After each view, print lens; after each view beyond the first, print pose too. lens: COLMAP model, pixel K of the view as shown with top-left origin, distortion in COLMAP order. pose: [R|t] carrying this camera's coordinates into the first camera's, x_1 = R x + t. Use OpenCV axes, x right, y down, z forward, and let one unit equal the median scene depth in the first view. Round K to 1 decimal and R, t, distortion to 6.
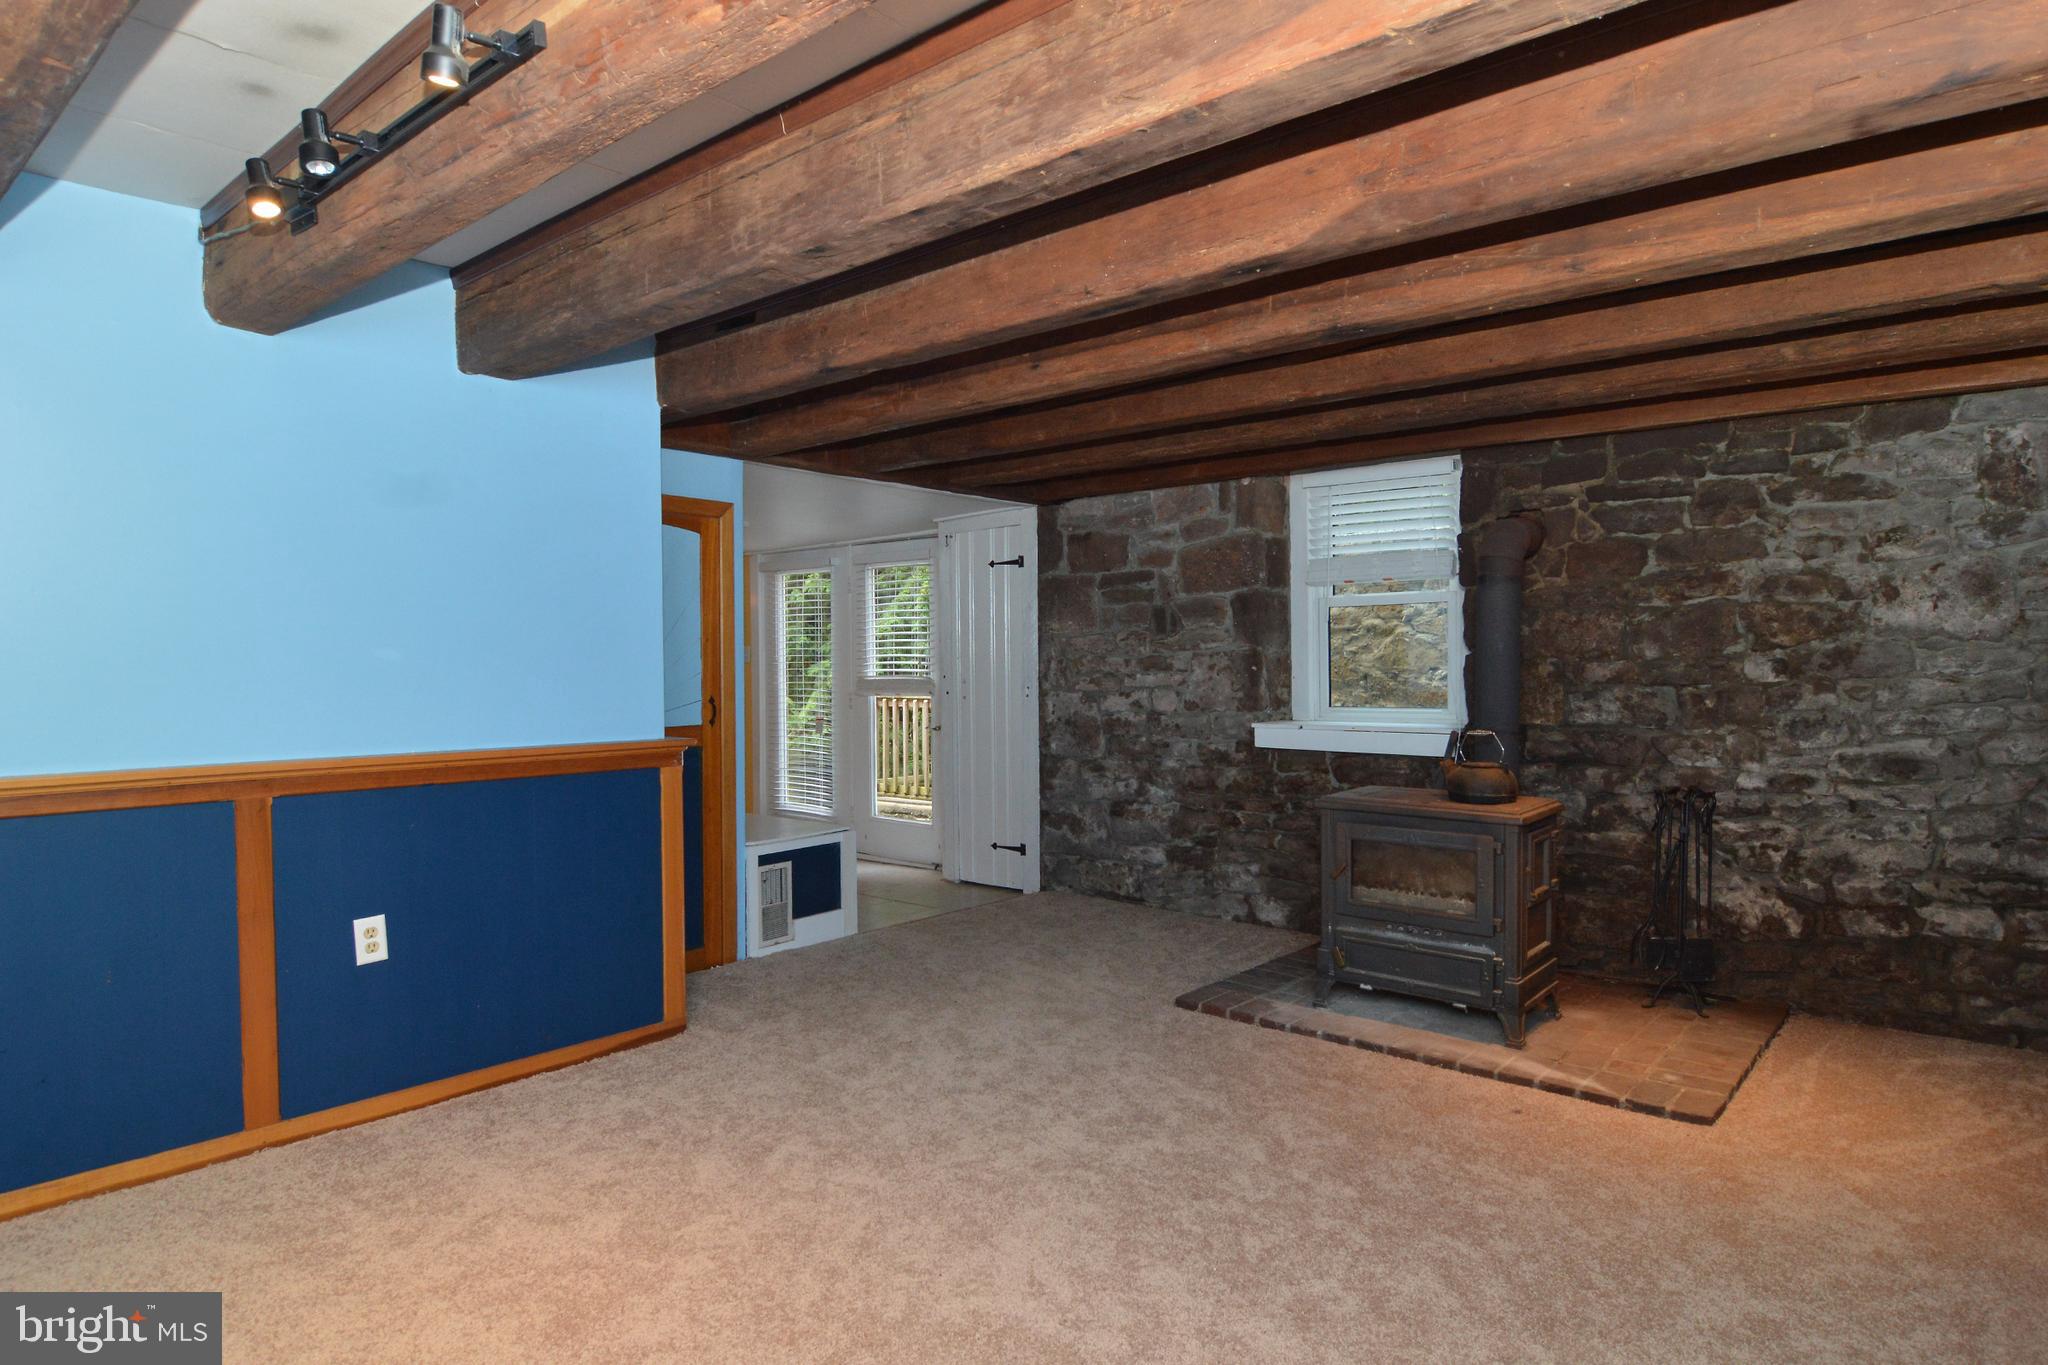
lens RADIAL K [[1114.5, 0, 1017.9], [0, 1114.5, 686.9], [0, 0, 1]] dist [-0.007820, -0.007899]
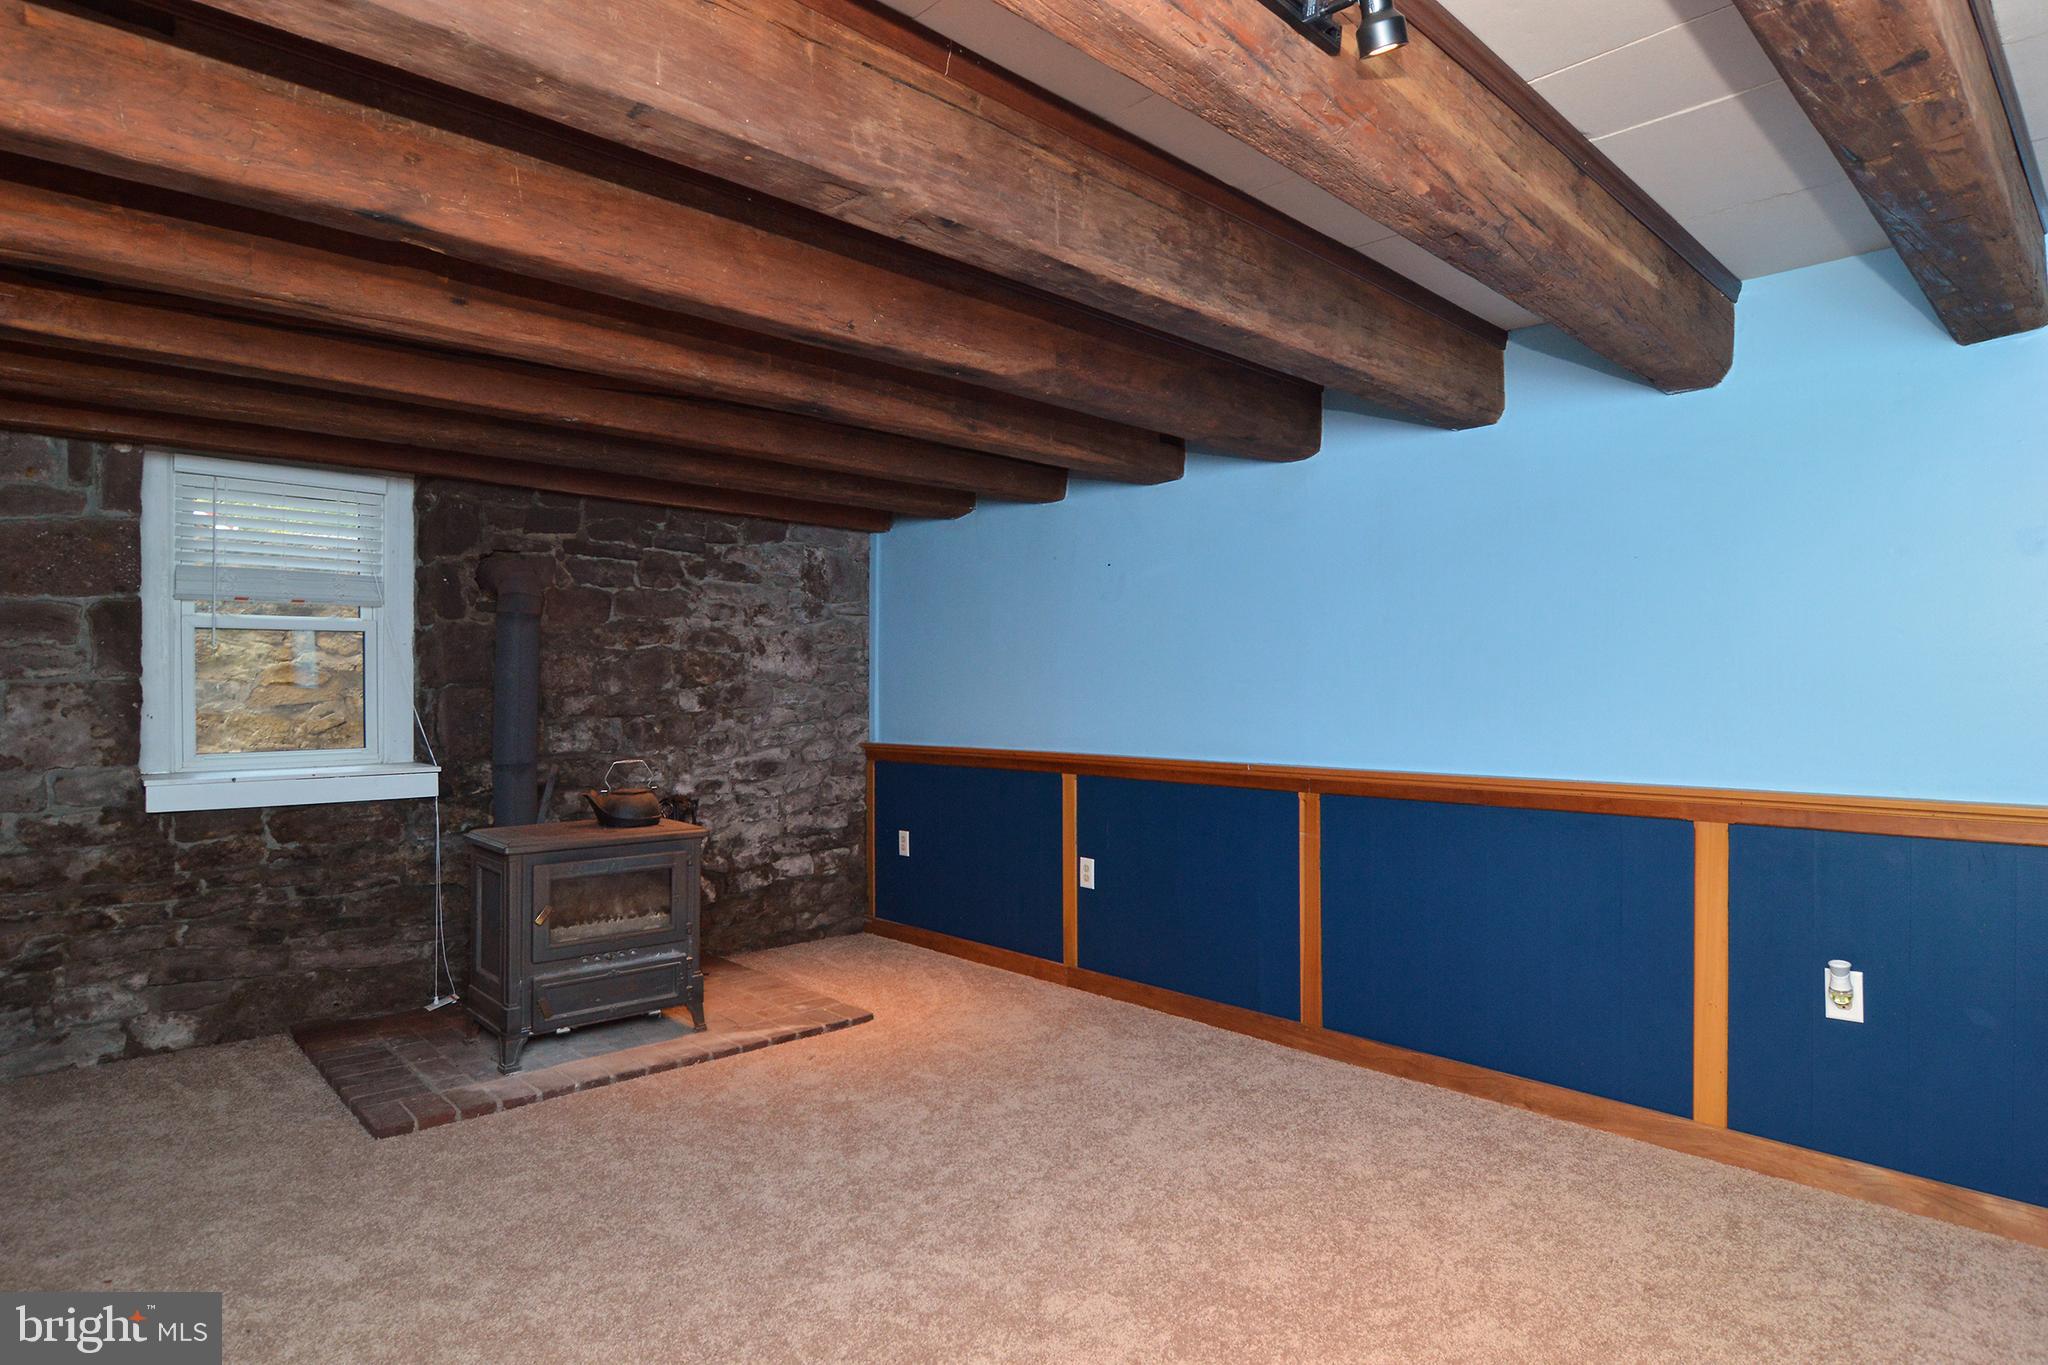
lens RADIAL K [[1089.1, 0, 996.8], [0, 1089.1, 685.9], [0, 0, 1]] dist [-0.013120, -0.001359]
pose [[0.146367, 0.009556, 0.989184, -0.566142], [0.023341, 0.999642, -0.013111, -0.010041], [-0.988955, 0.025007, 0.146091, 0.472707]]
